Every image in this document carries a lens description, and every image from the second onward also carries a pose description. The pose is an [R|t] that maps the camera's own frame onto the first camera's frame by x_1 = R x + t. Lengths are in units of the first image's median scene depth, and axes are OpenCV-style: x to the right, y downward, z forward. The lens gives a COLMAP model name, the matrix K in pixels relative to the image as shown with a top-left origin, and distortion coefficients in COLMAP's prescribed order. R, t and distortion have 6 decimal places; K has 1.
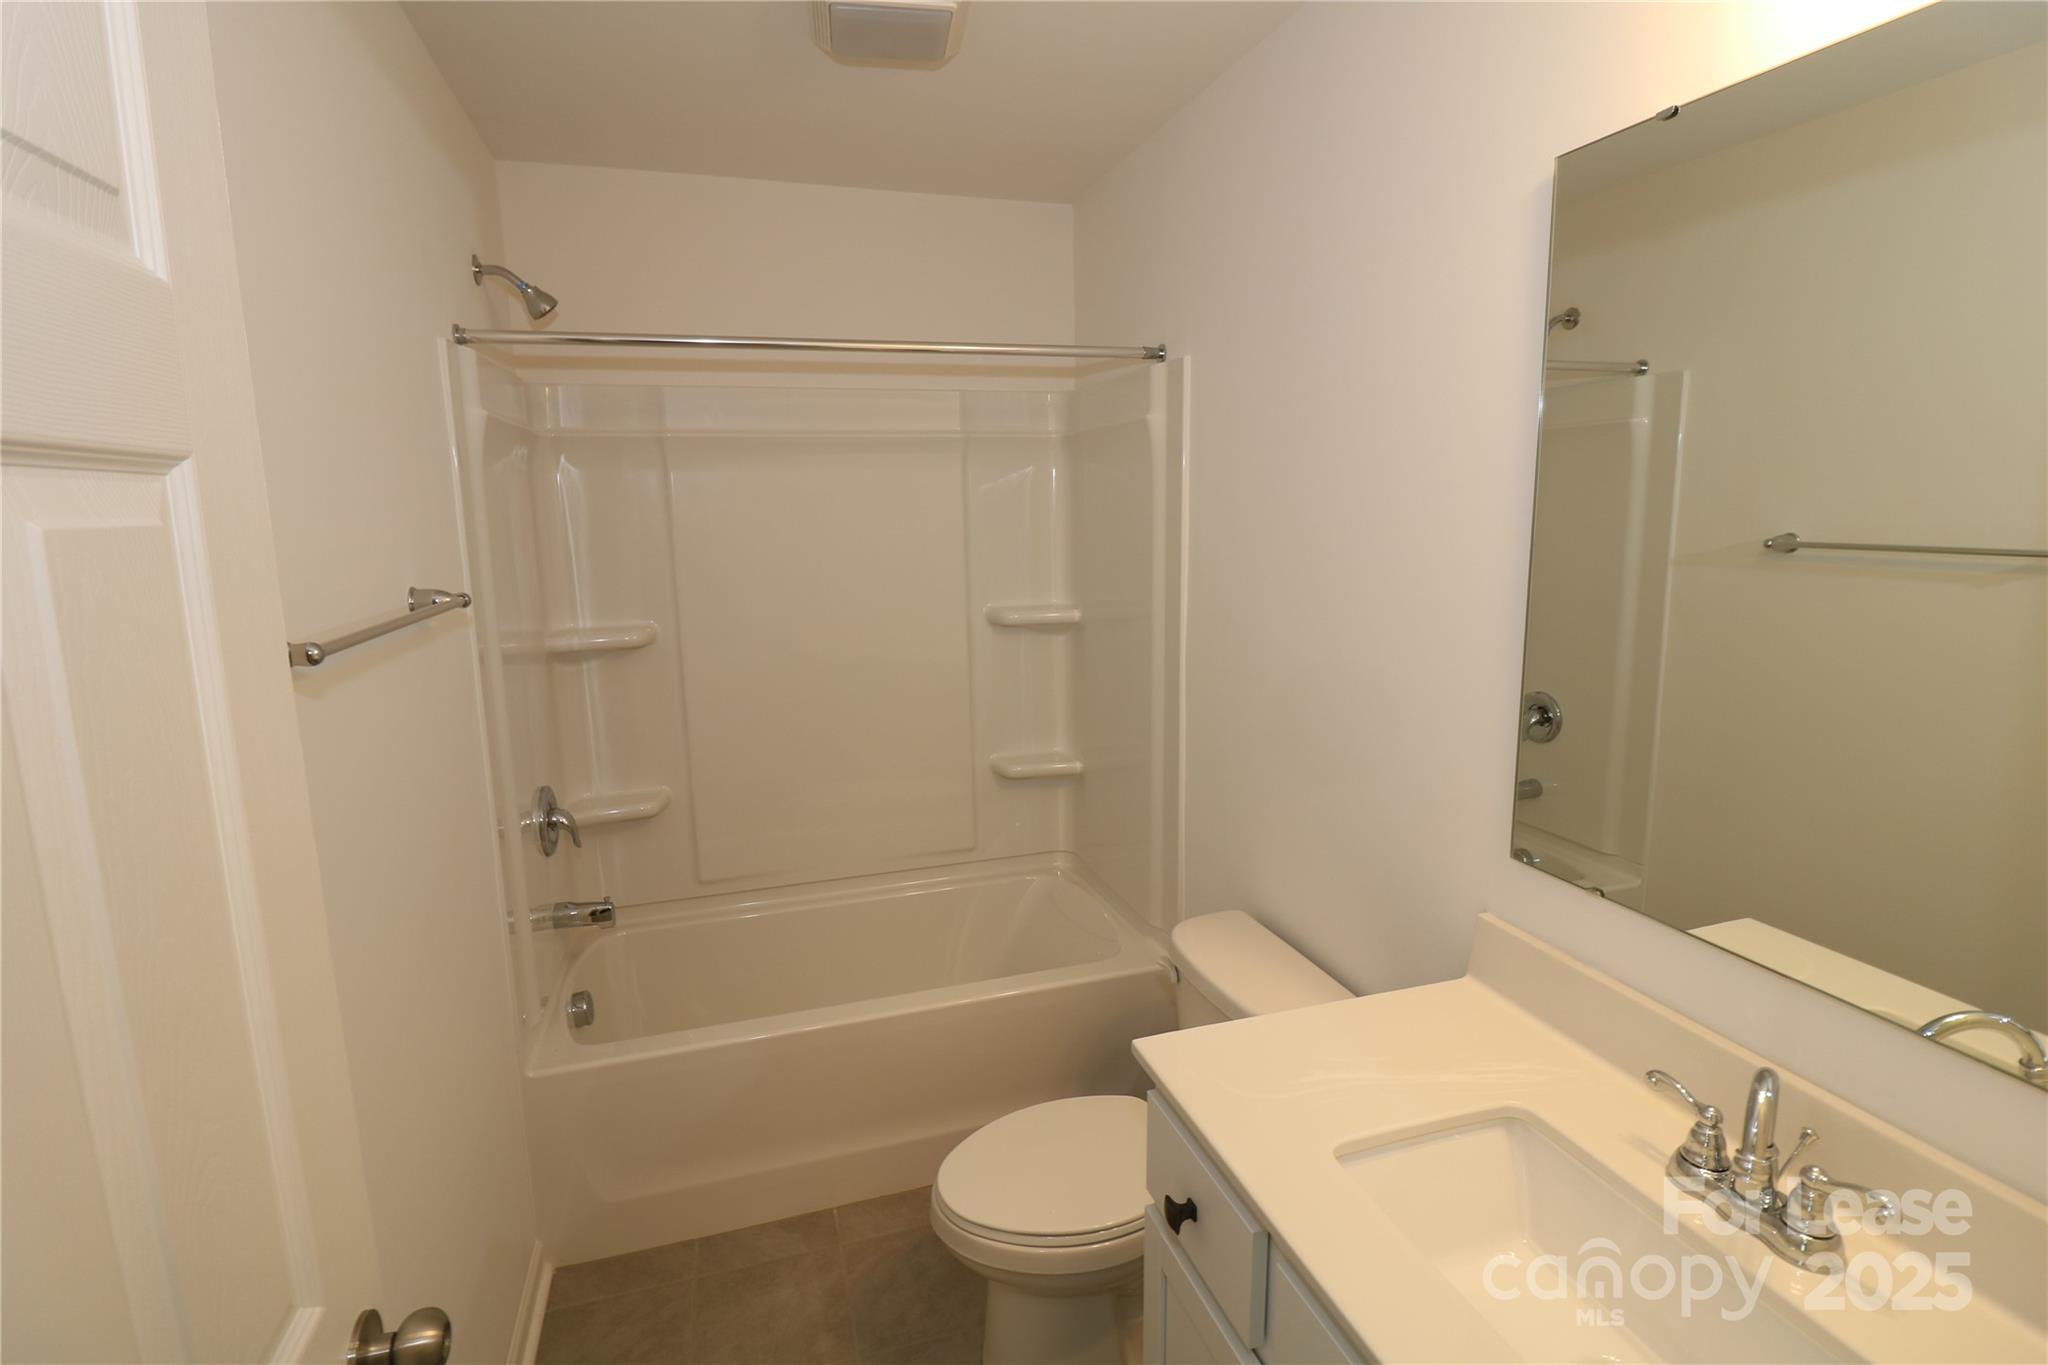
lens RADIAL K [[974.3, 0, 1022.5], [0, 974.3, 668.4], [0, 0, 1]] dist [-0.012521, -0.010089]
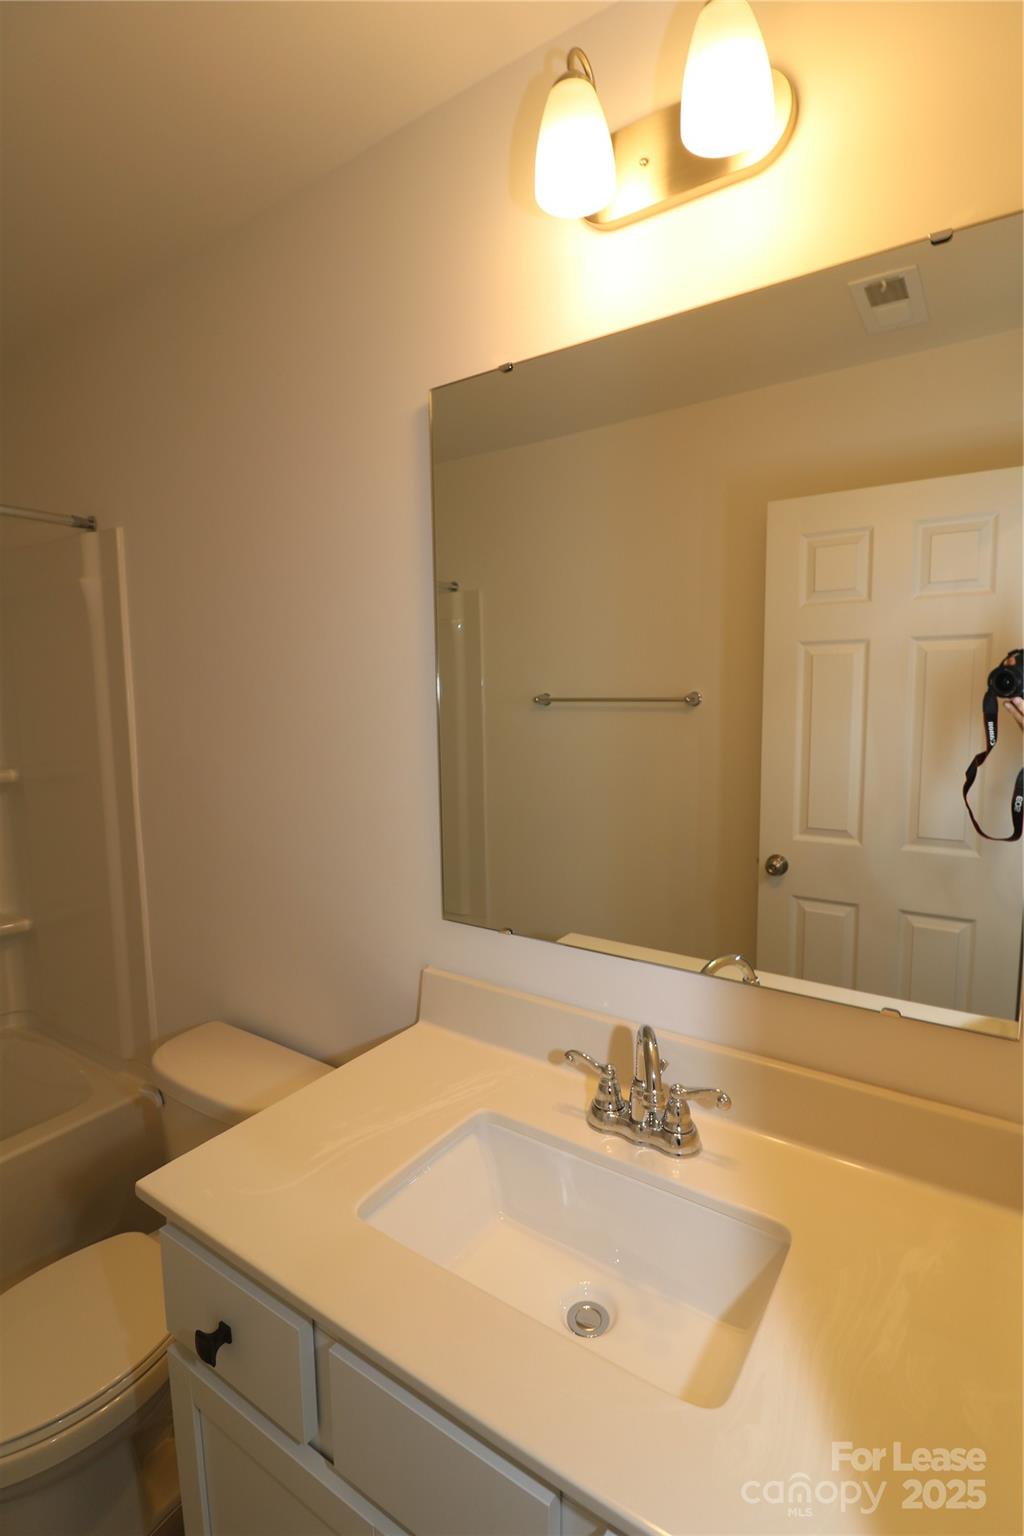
lens RADIAL K [[730.7, 0, 531.3], [0, 730.7, 764.6], [0, 0, 1]] dist [-0.012521, -0.010089]
pose [[0.771934, -0.059900, 0.632874, -0.009653], [0.104271, 0.993998, -0.033104, 0.031898], [-0.627093, 0.091544, 0.773547, 0.145048]]
